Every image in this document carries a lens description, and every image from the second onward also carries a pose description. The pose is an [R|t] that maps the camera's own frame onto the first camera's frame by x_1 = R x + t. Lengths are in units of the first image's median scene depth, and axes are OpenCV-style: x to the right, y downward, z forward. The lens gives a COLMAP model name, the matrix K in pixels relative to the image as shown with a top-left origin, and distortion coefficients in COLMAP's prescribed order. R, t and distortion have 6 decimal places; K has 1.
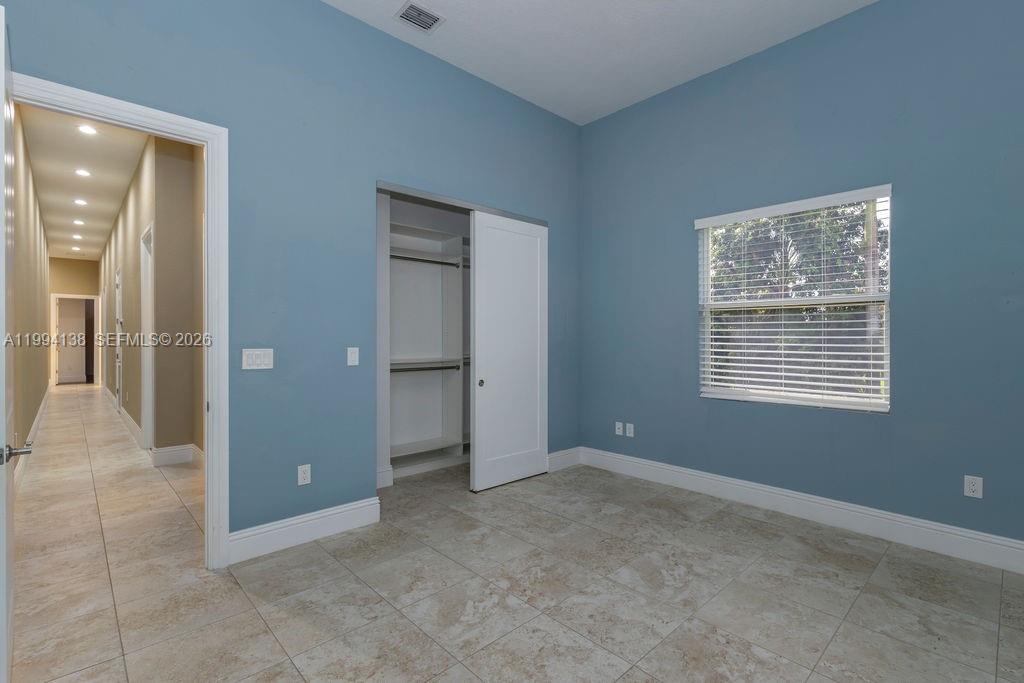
lens RADIAL K [[475.0, 0, 512.5], [0, 475.0, 341.8], [0, 0, 1]] dist [0.004408, -0.000265]
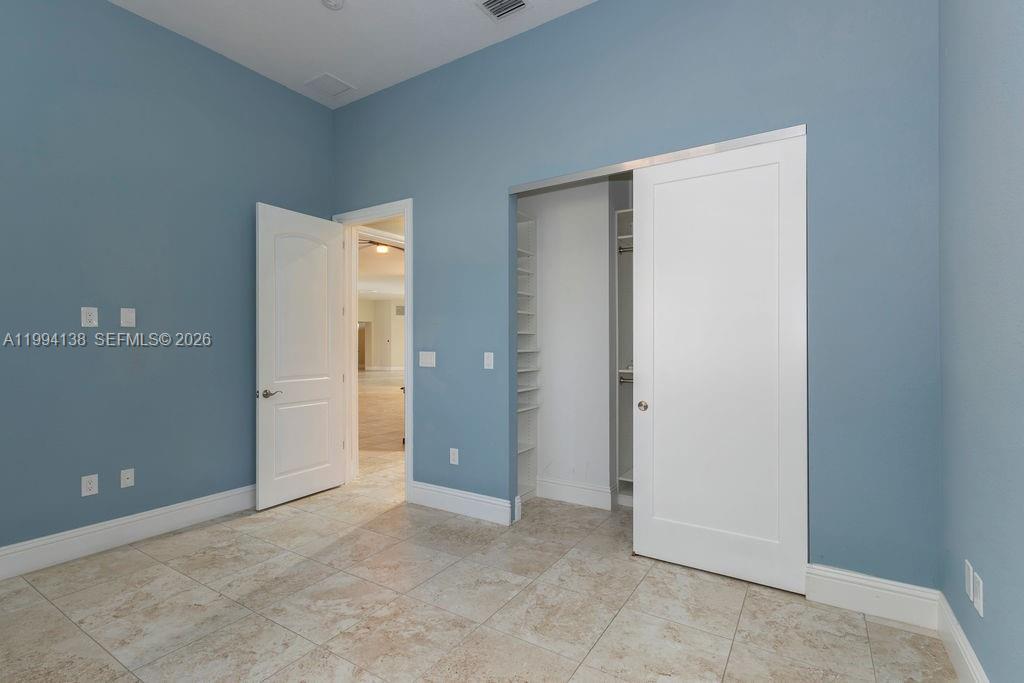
lens RADIAL K [[475.0, 0, 515.7], [0, 475.0, 345.2], [0, 0, 1]] dist [0.004408, -0.000265]
pose [[0.246489, -0.000022, -0.969146, 0.770297], [-0.005432, 0.999984, -0.001404, -0.003011], [0.969130, 0.005610, 0.246485, 0.845119]]
